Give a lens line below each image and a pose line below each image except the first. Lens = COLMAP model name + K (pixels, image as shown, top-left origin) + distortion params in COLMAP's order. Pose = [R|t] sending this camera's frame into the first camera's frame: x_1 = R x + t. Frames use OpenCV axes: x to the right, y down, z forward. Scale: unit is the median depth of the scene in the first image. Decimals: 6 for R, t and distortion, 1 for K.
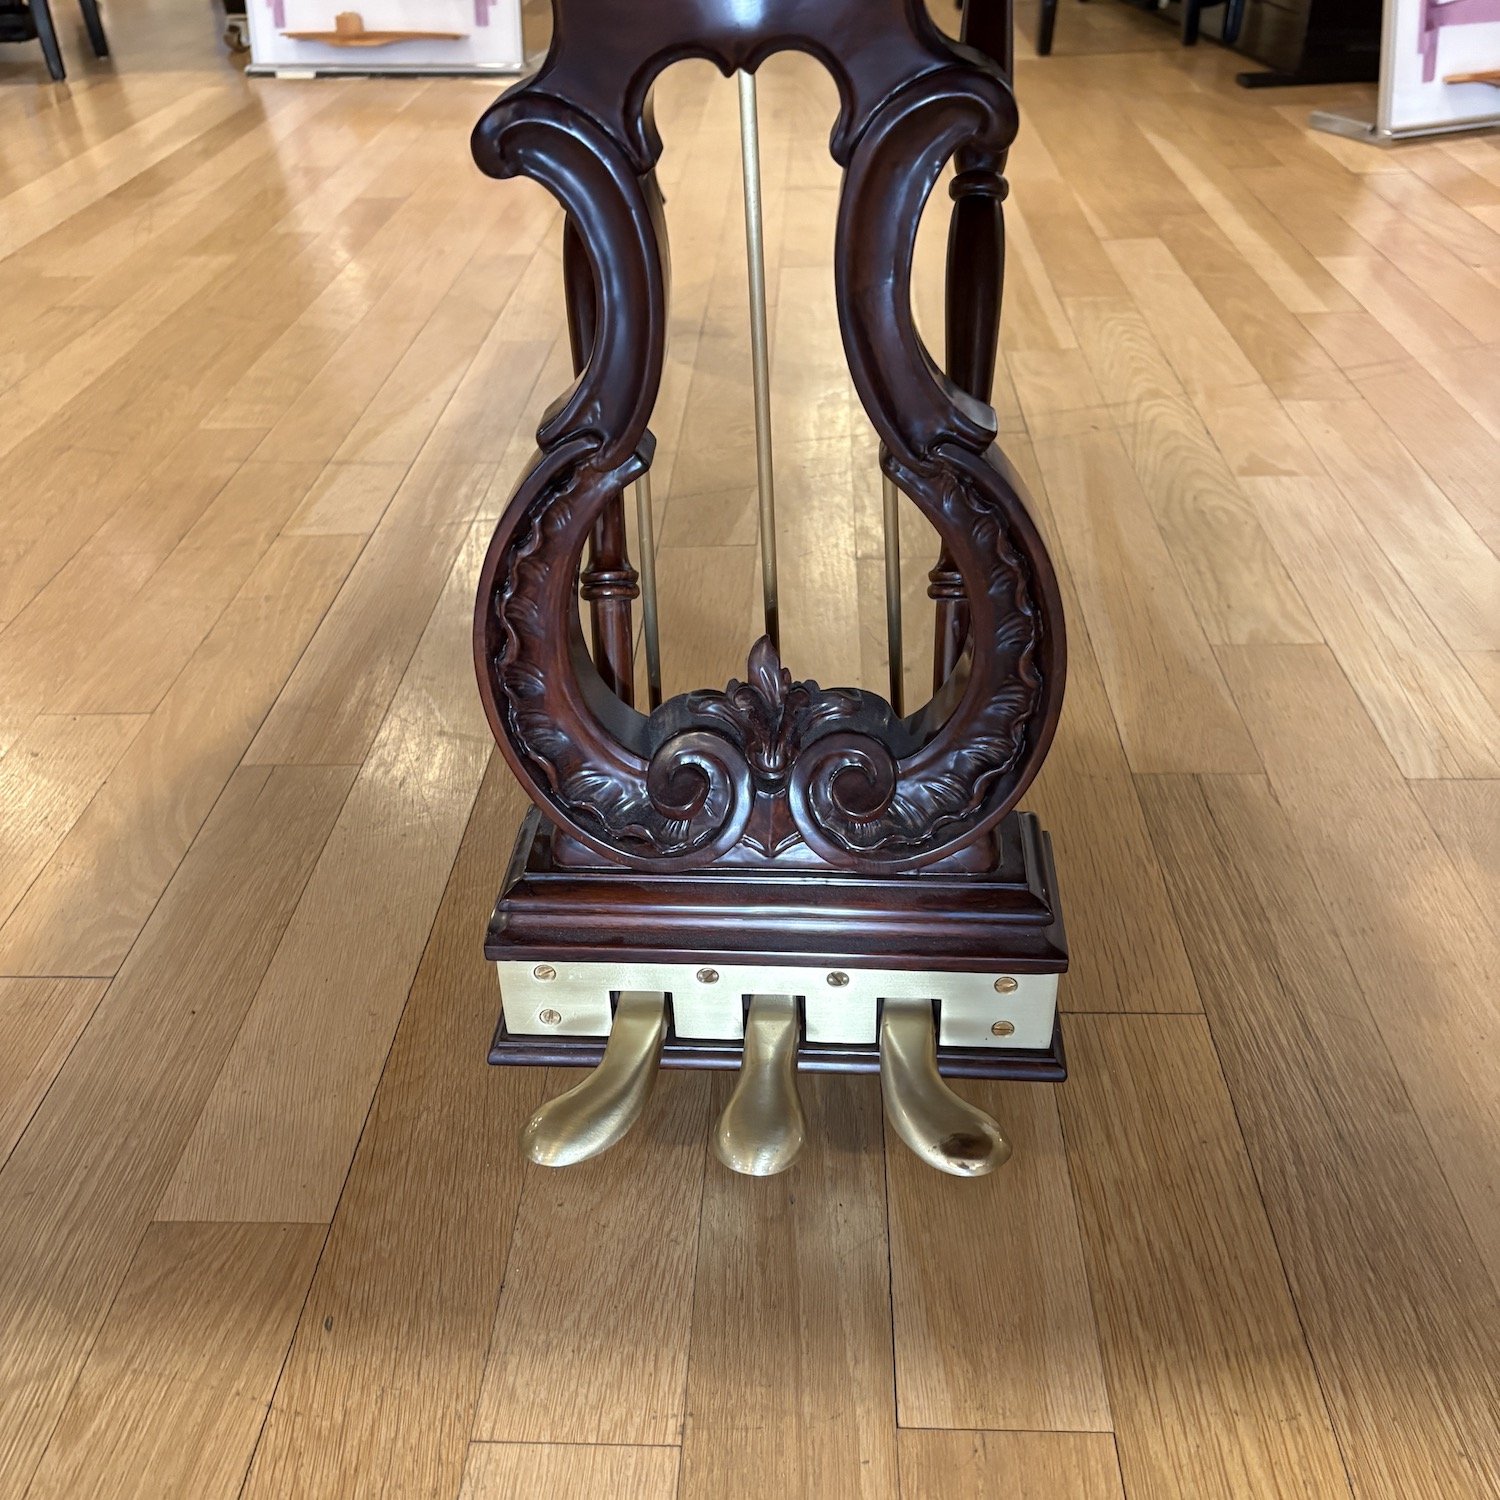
lens RADIAL K [[1553.9, 0, 737.2], [0, 1553.9, 693.1], [0, 0, 1]] dist [0.007032, 0.003934]
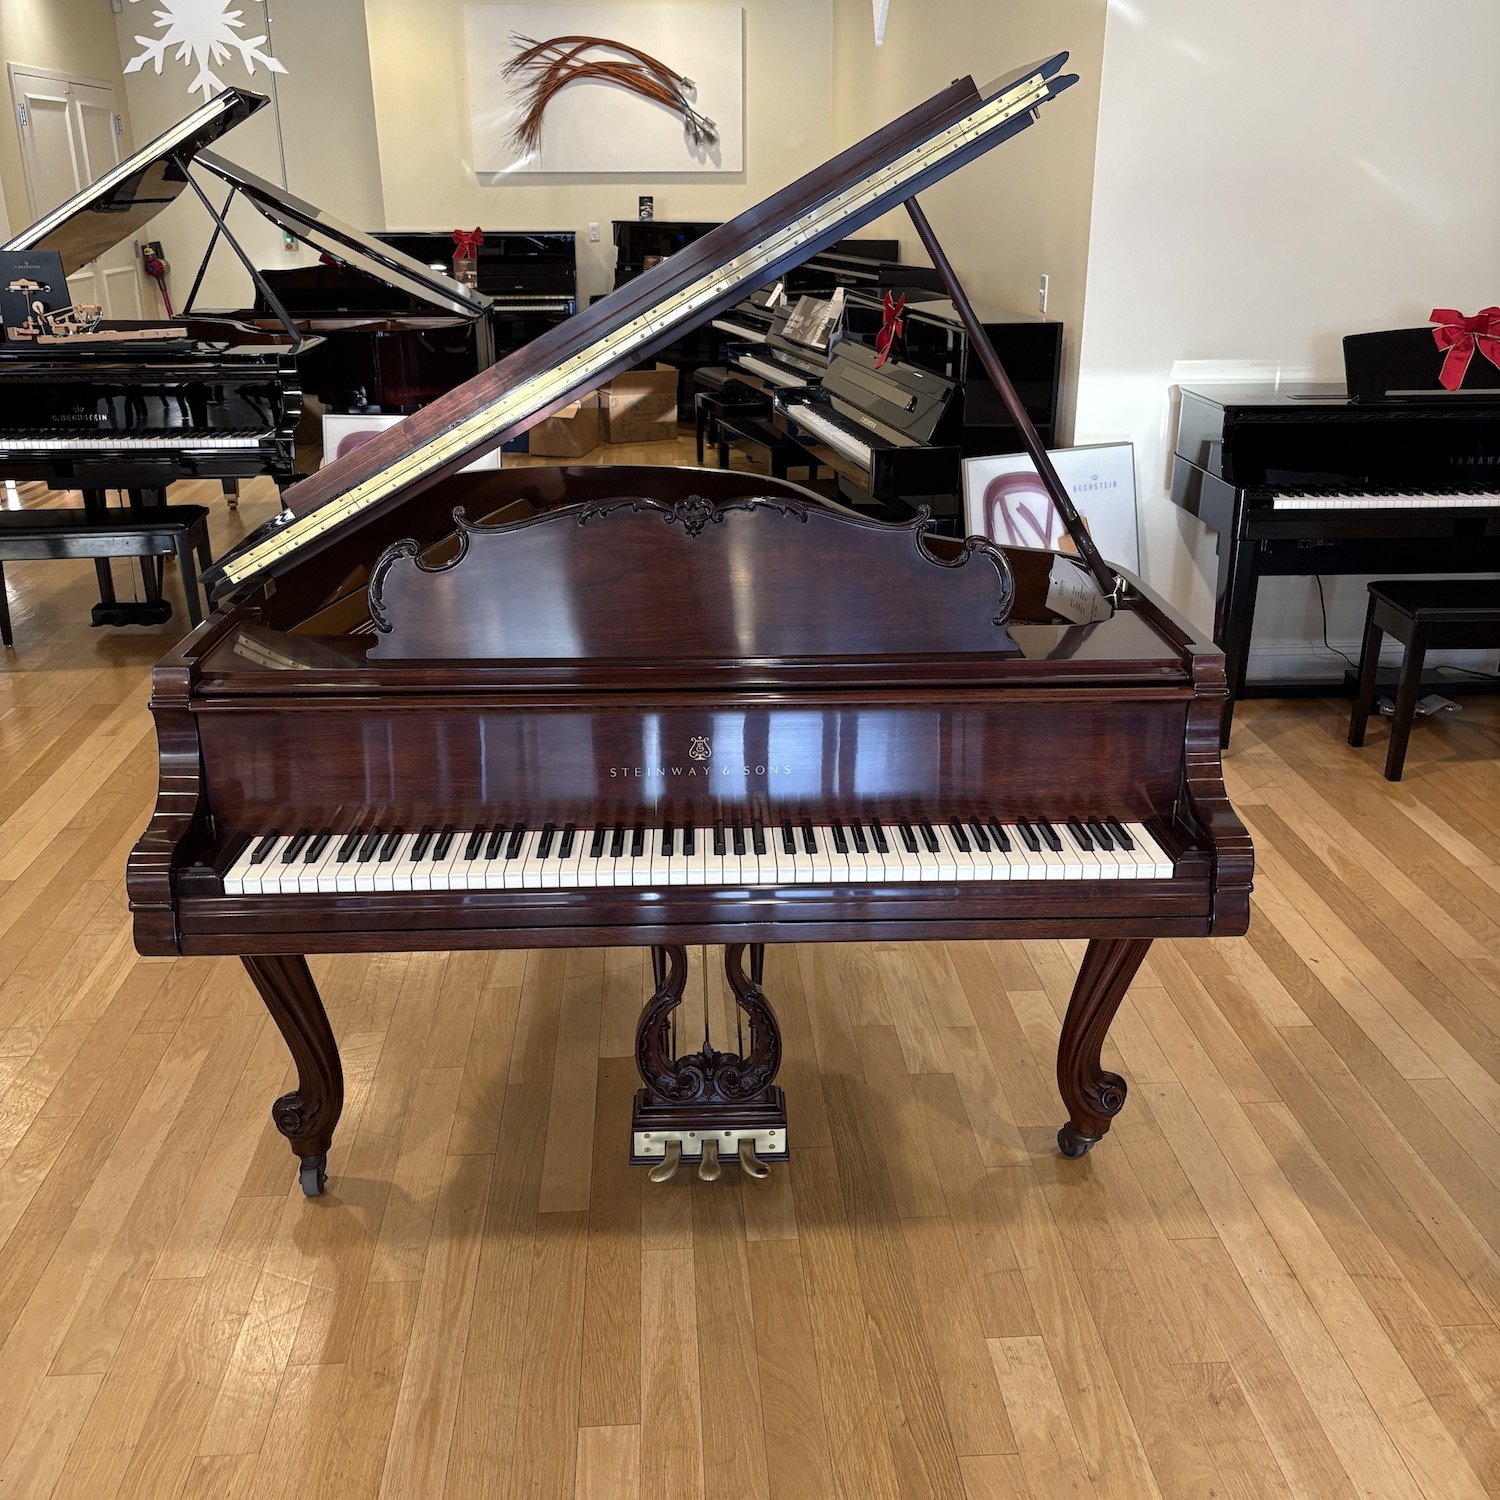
lens RADIAL K [[1496.0, 0, 750.0], [0, 1496.0, 750.0], [0, 0, 1]] dist [0.140593, -0.235300]
pose [[0.993392, -0.009187, 0.114407, -0.280712], [0.028928, 0.984651, -0.172121, -0.094790], [-0.111070, 0.174293, 0.978410, -2.644337]]
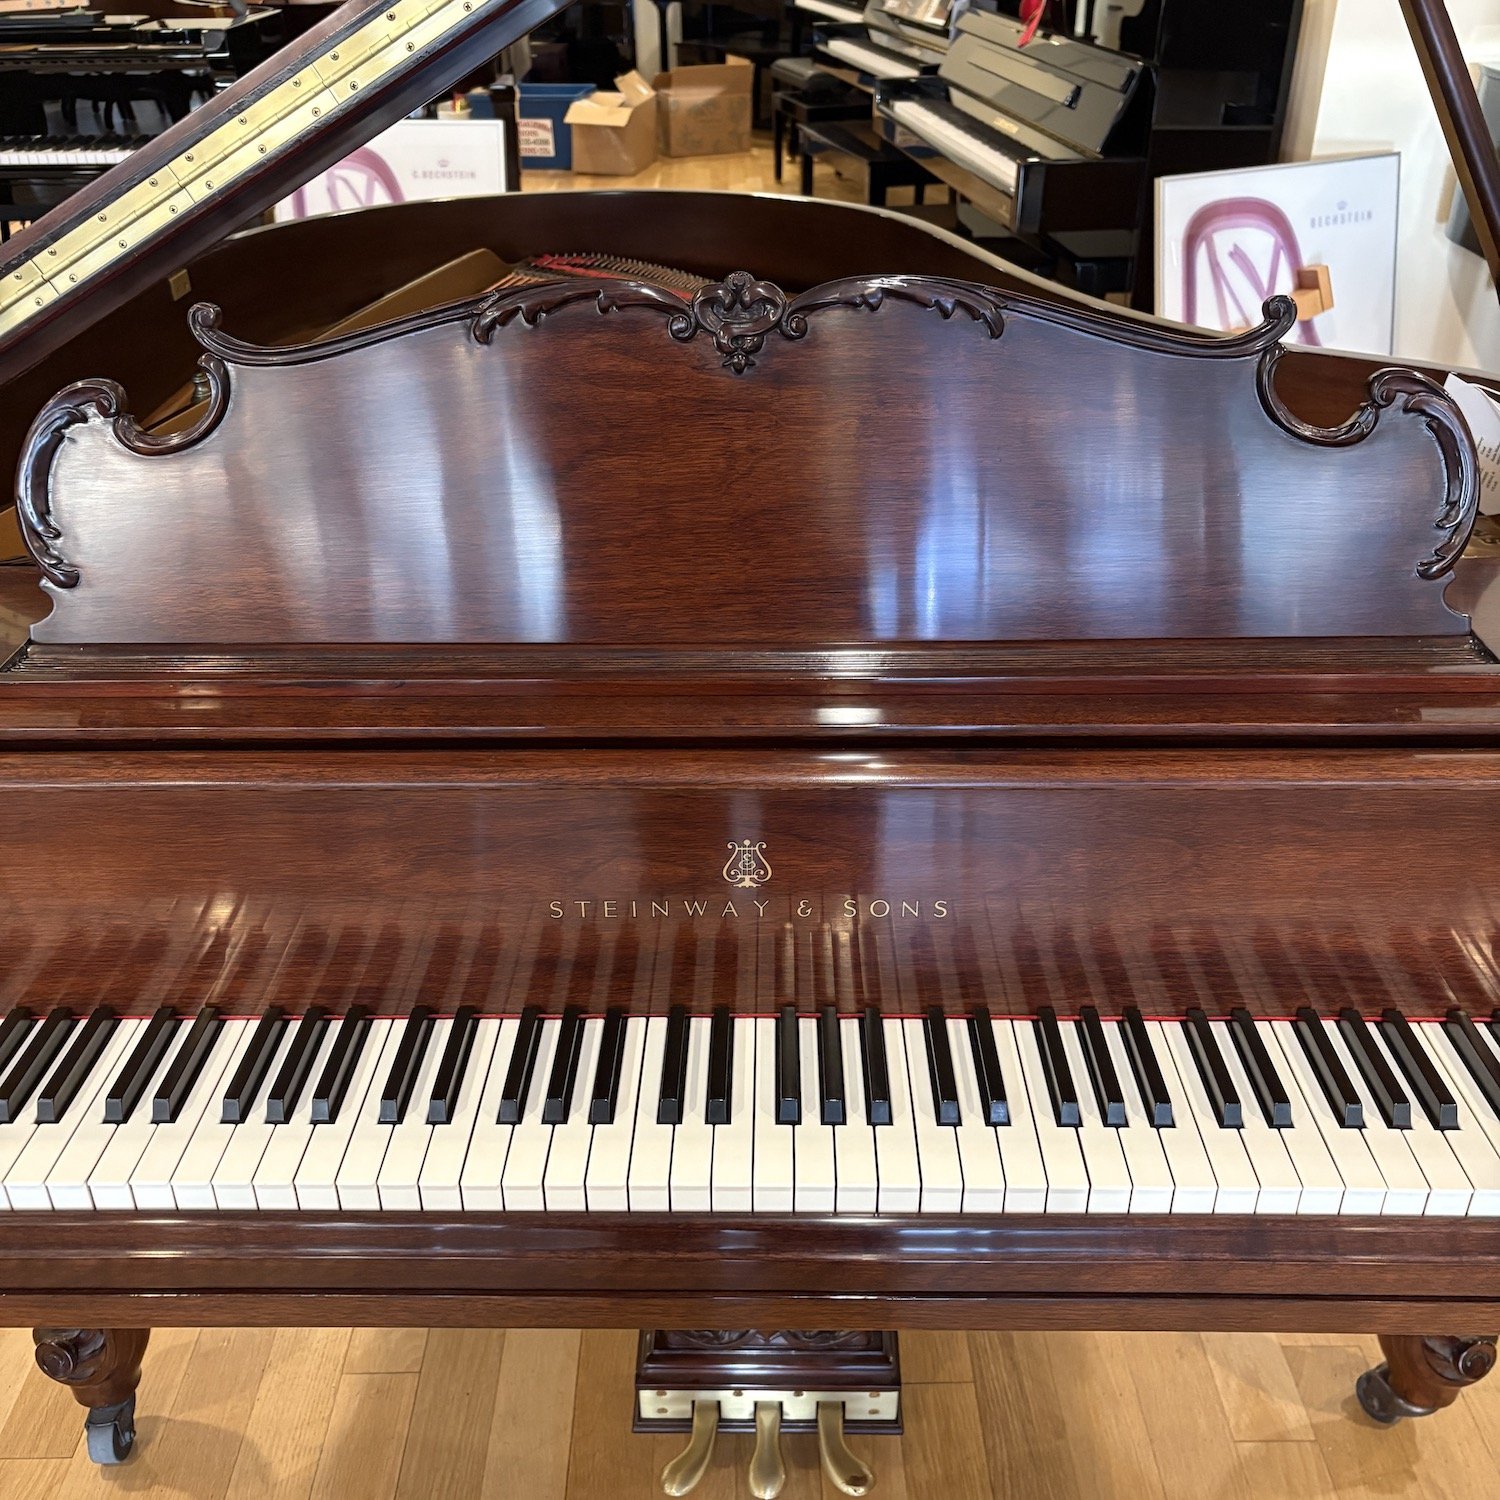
lens RADIAL K [[1512.1, 0, 750.0], [0, 1512.1, 750.0], [0, 0, 1]] dist [0.021946, 0.025116]
pose [[0.997985, -0.011119, 0.062461, -0.122657], [0.011349, 0.999930, -0.003326, -0.696445], [-0.062420, 0.004028, 0.998042, -1.097894]]
